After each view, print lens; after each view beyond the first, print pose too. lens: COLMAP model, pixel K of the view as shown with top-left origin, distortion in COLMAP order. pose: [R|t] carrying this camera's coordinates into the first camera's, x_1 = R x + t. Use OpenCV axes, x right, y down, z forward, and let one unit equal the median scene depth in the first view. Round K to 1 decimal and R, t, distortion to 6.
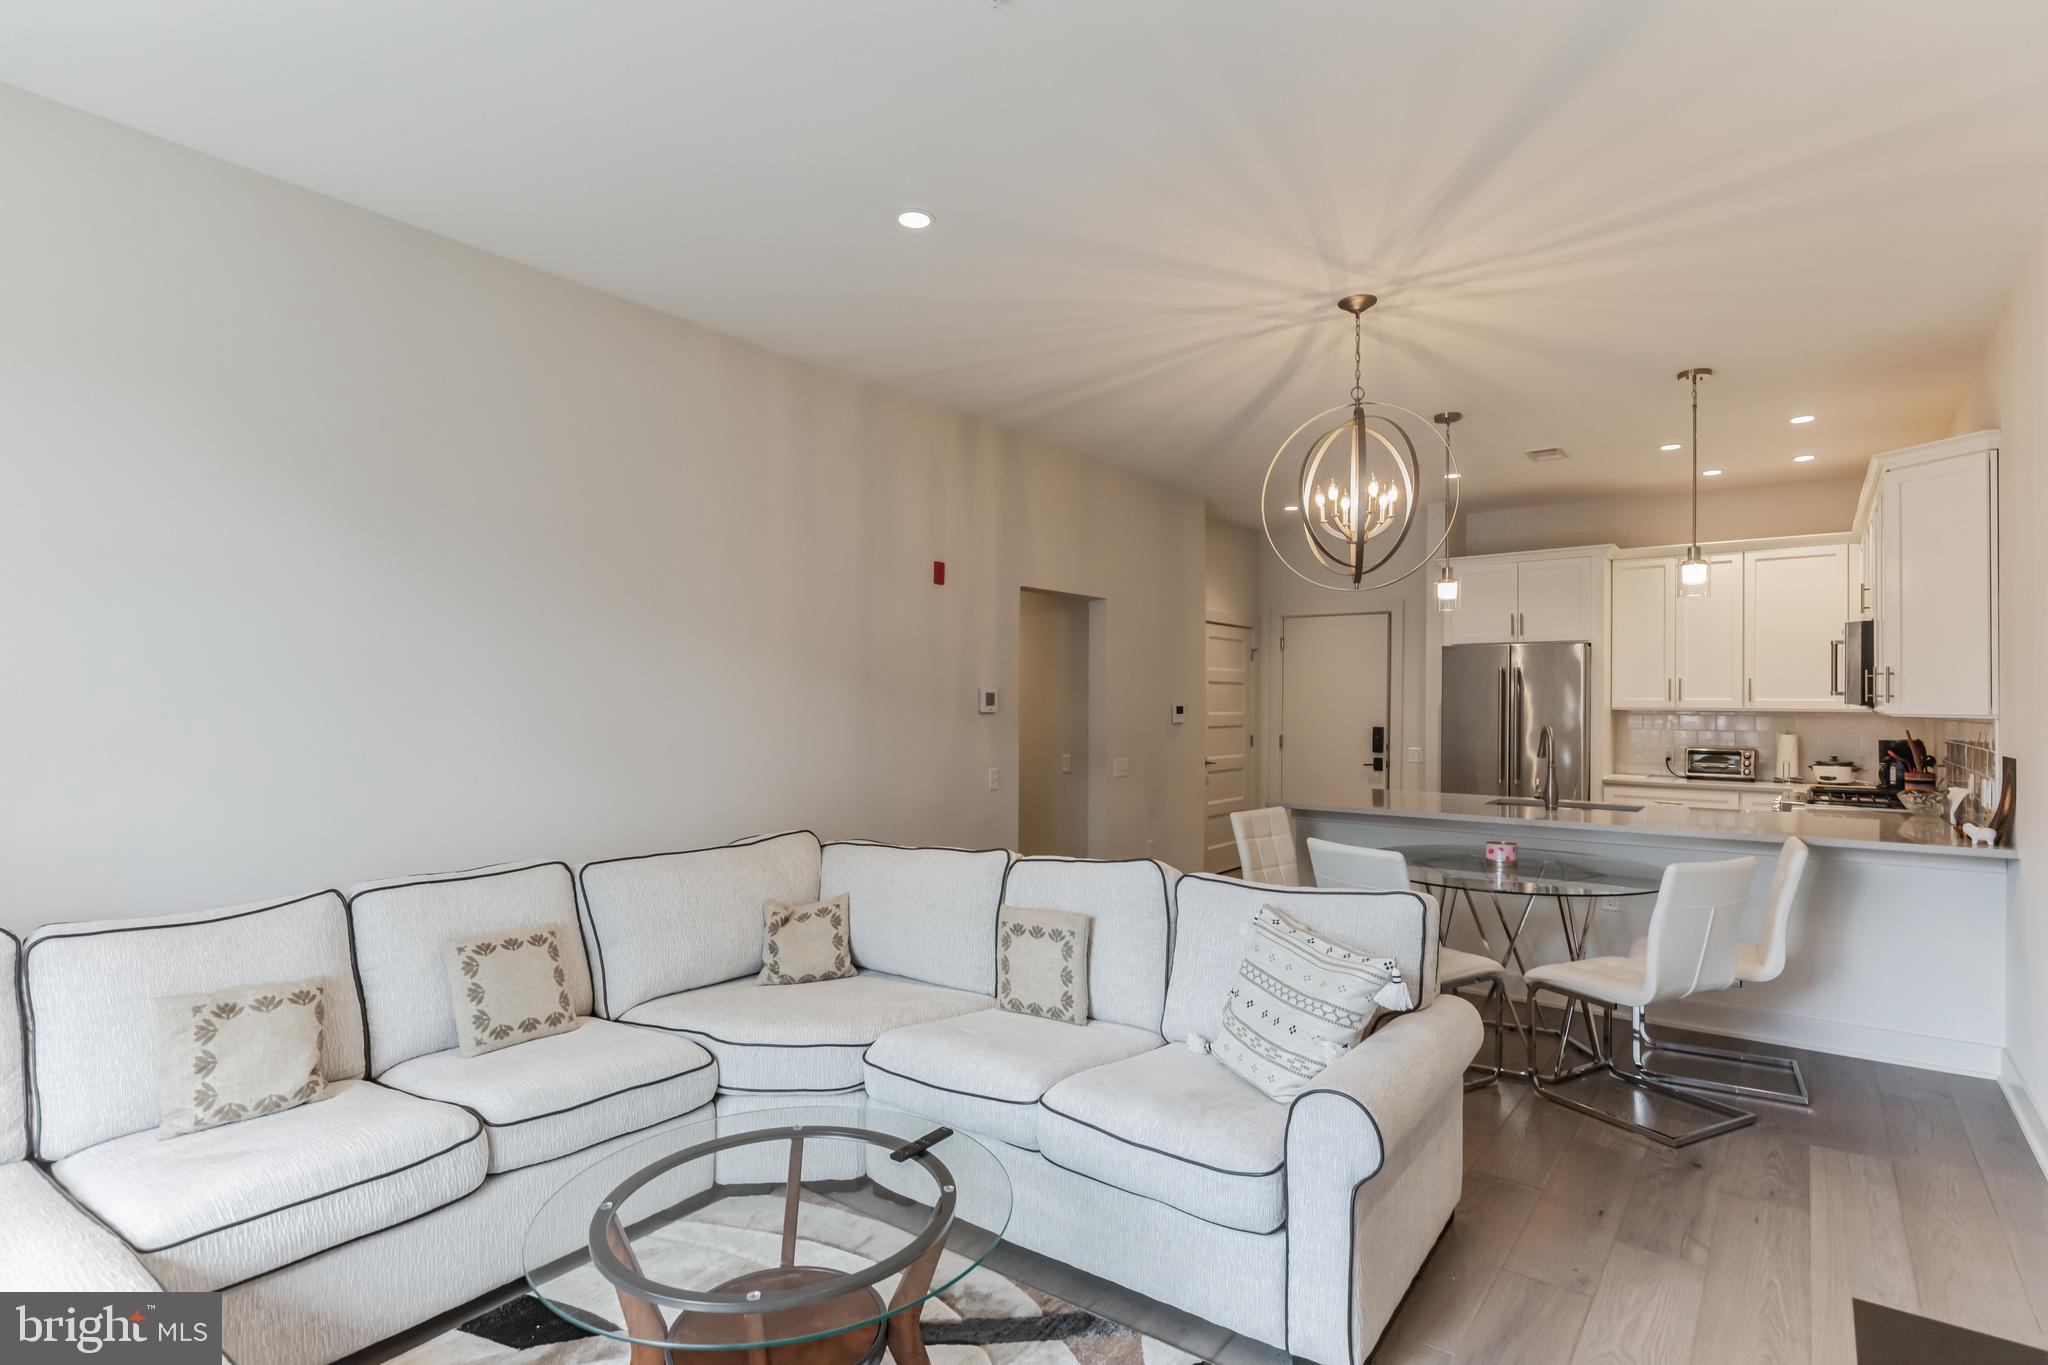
lens RADIAL K [[1039.5, 0, 1016.4], [0, 1039.5, 694.4], [0, 0, 1]] dist [0.000274, 0.002774]
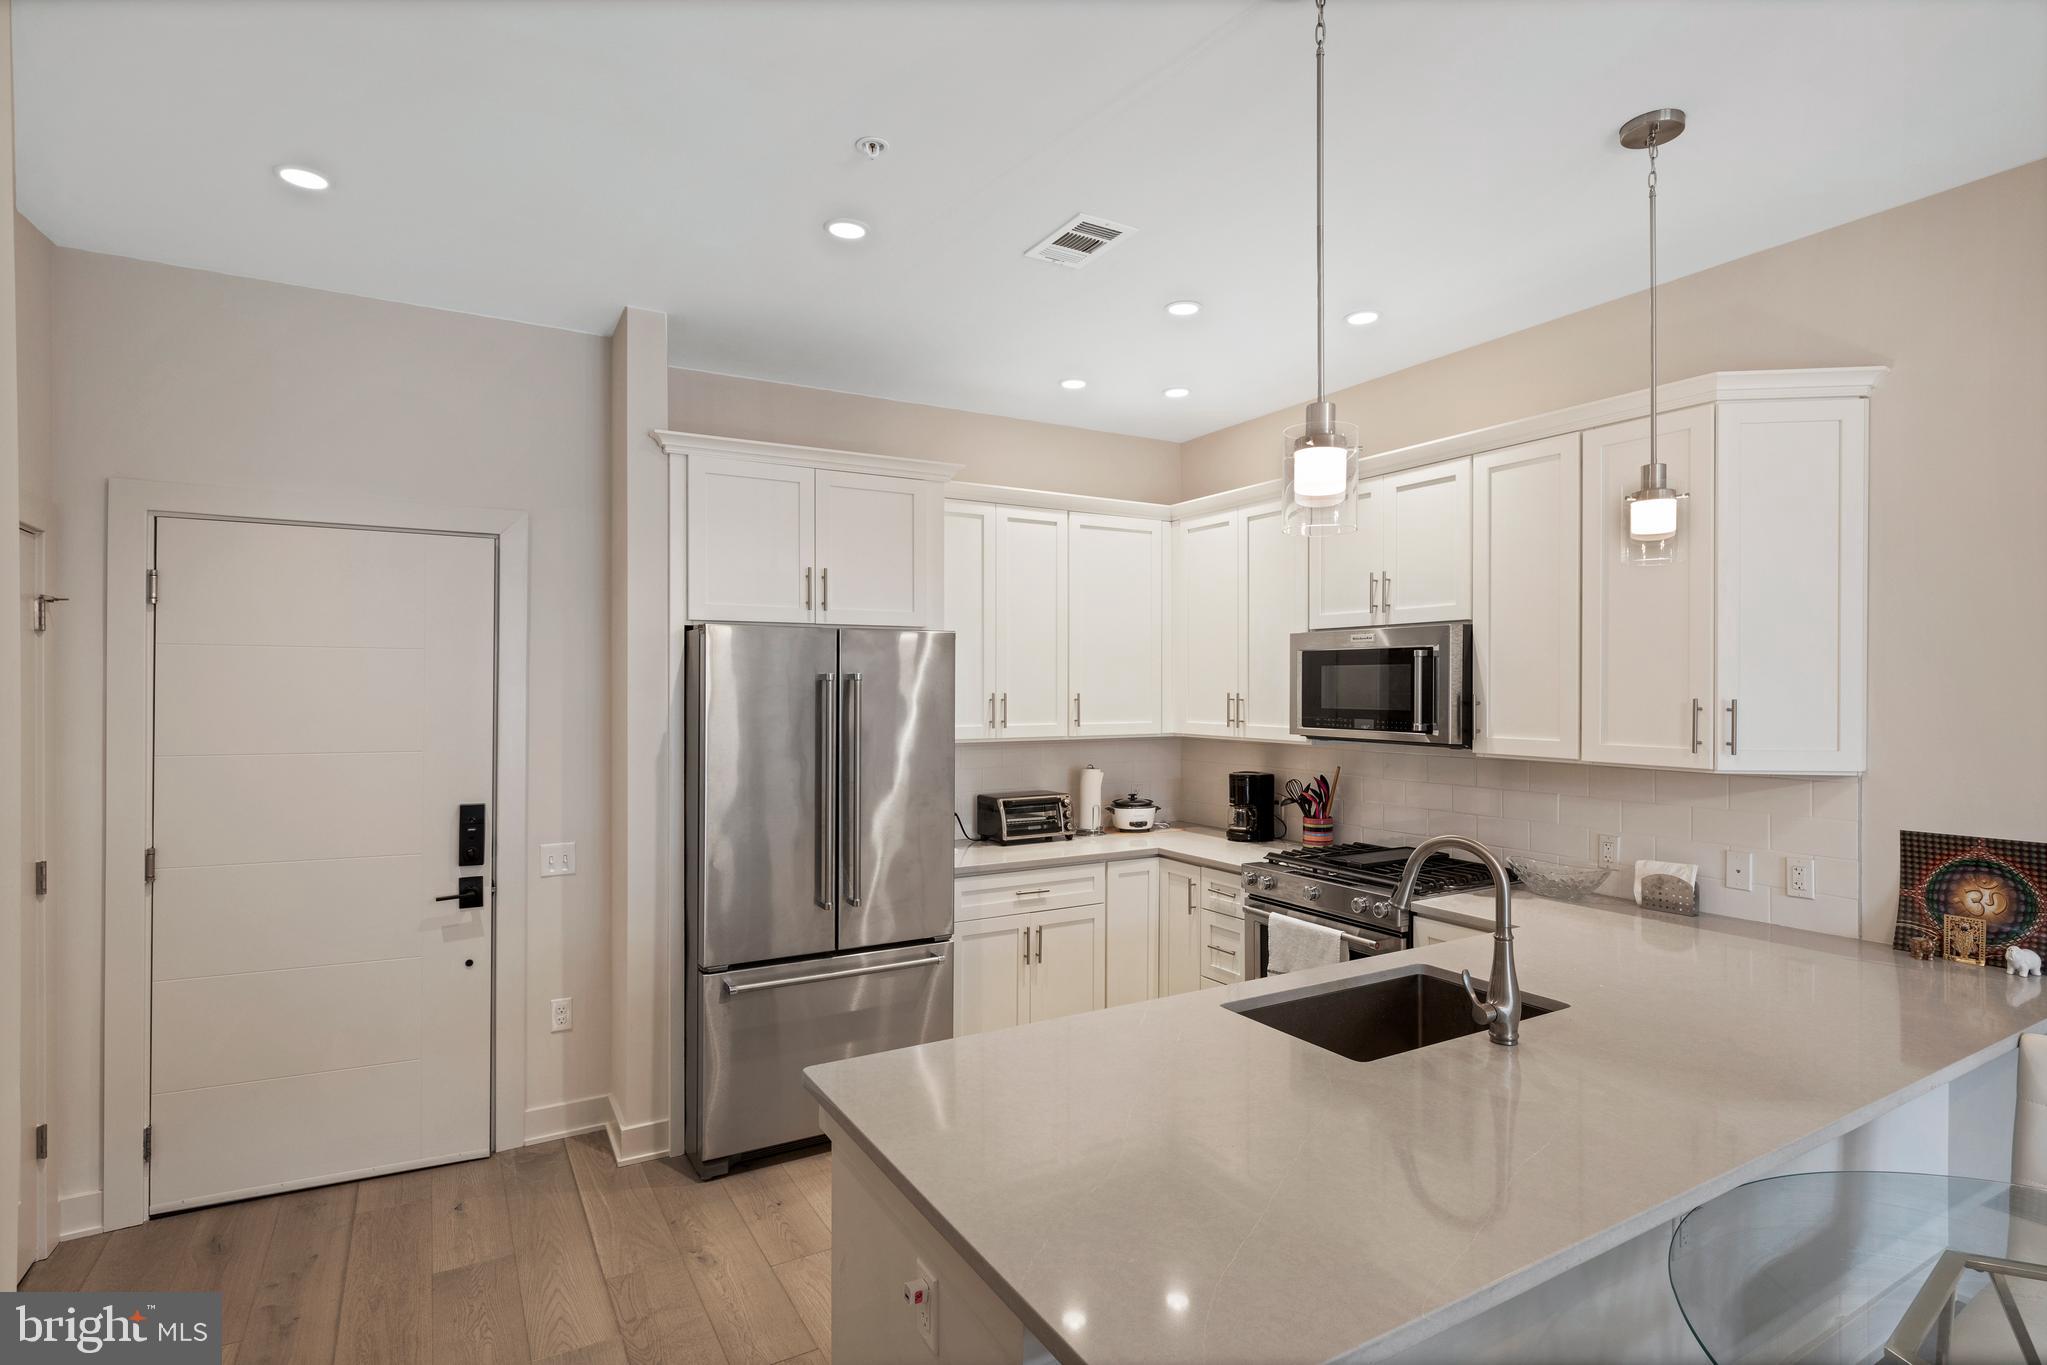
lens RADIAL K [[1039.0, 0, 1068.4], [0, 1039.0, 689.9], [0, 0, 1]] dist [0.000274, 0.002774]
pose [[0.369883, -0.005238, 0.929063, 0.052720], [-0.001704, 0.999979, 0.006316, -0.021658], [-0.929077, -0.003919, 0.369867, 0.725175]]
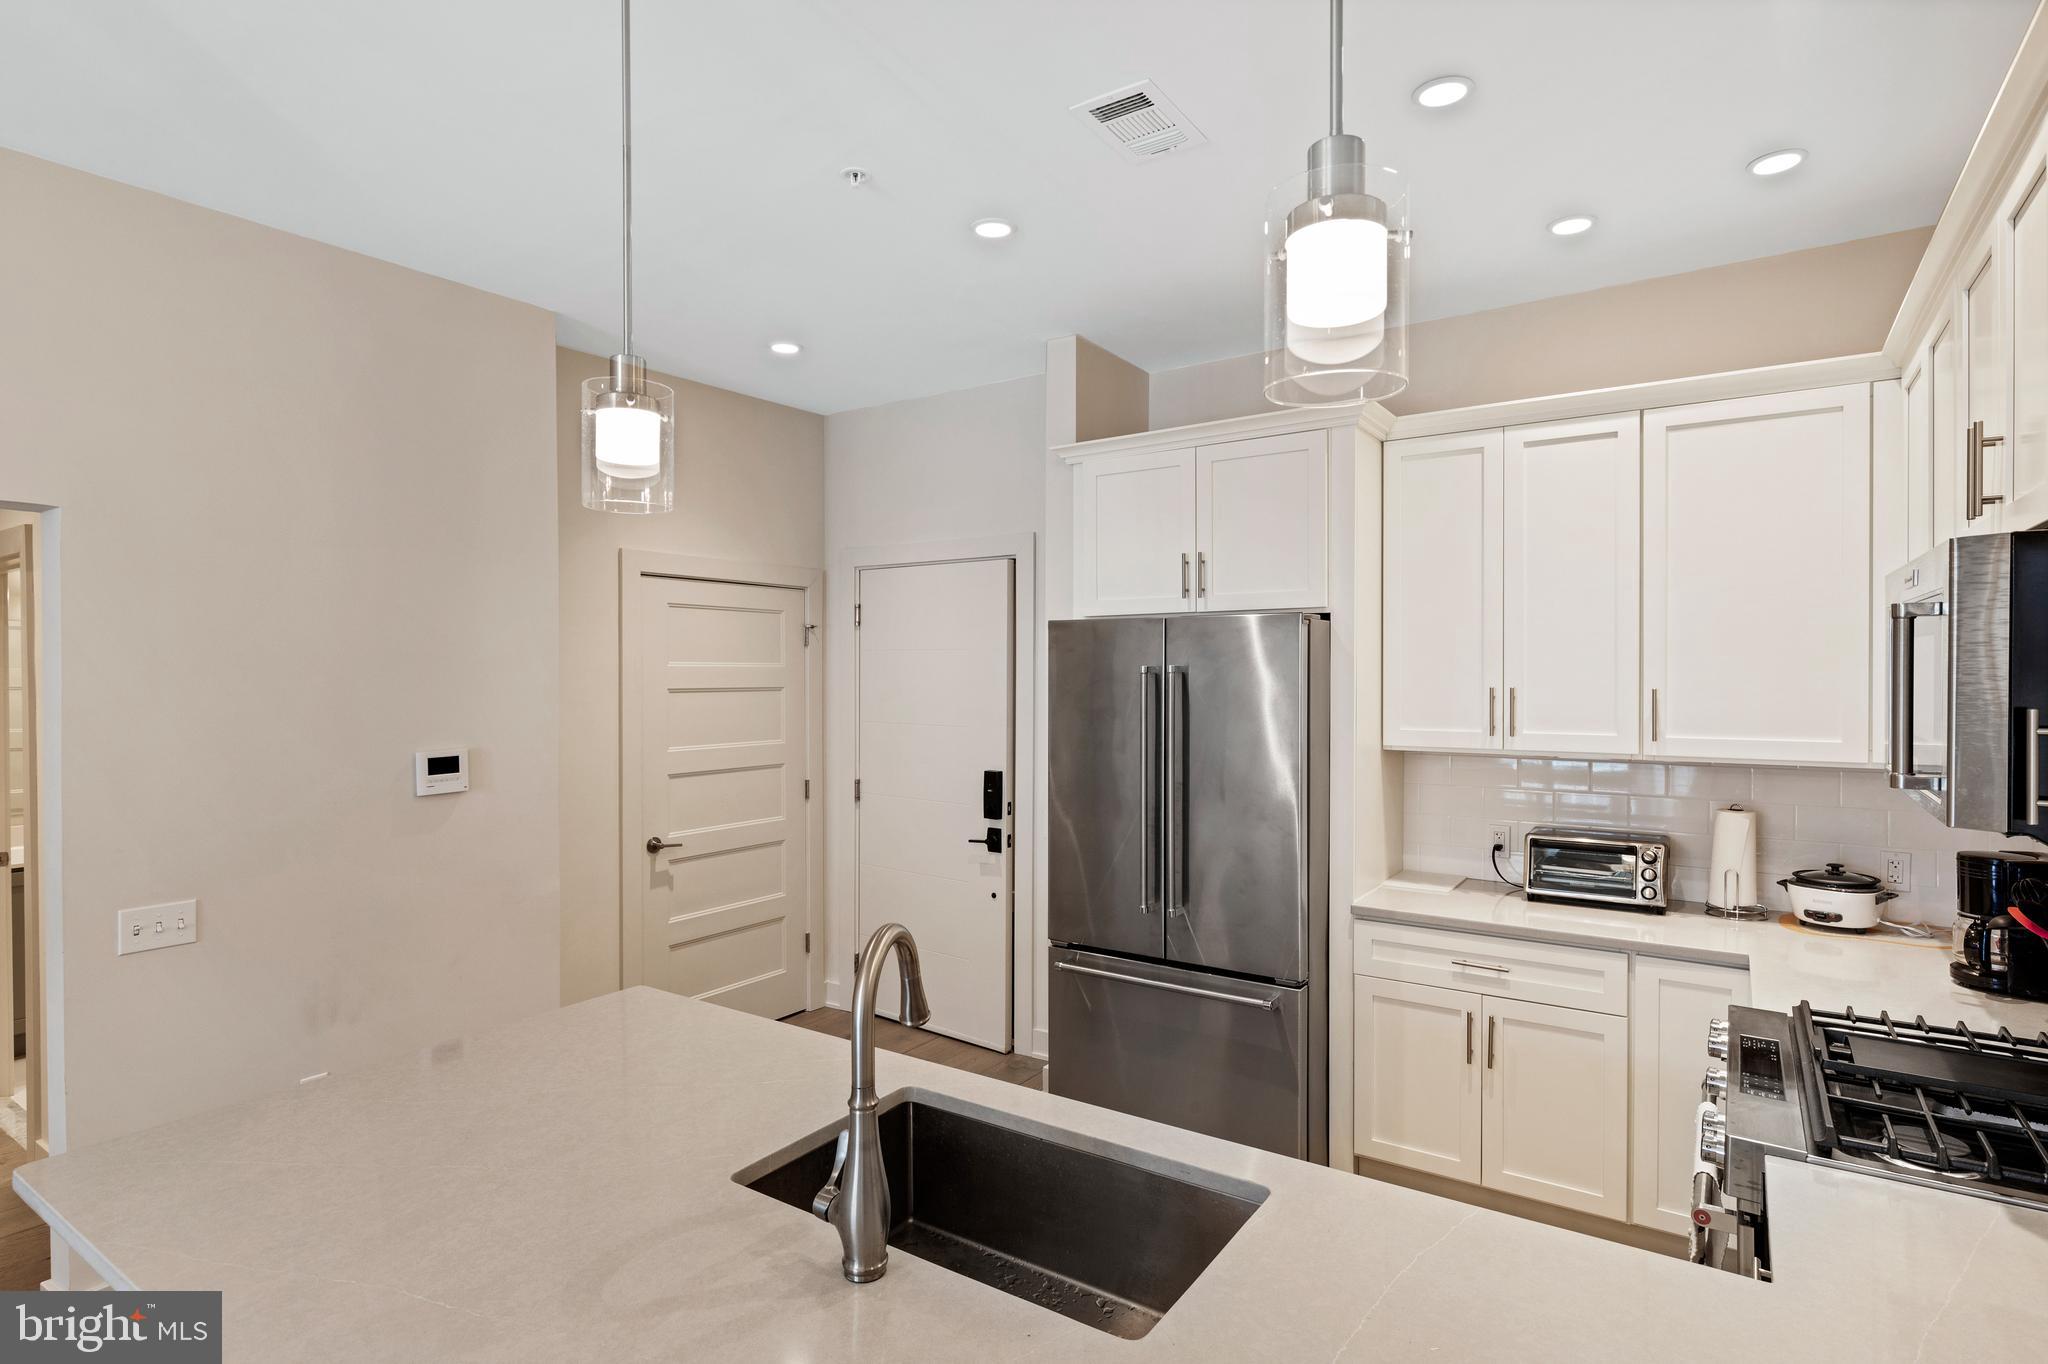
lens RADIAL K [[1039.5, 0, 1022.5], [0, 1039.5, 680.0], [0, 0, 1]] dist [0.000274, 0.002774]
pose [[0.998840, -0.008389, 0.047408, 0.396492], [0.007682, 0.999857, 0.015088, -0.027748], [-0.047528, -0.014707, 0.998762, 0.544015]]
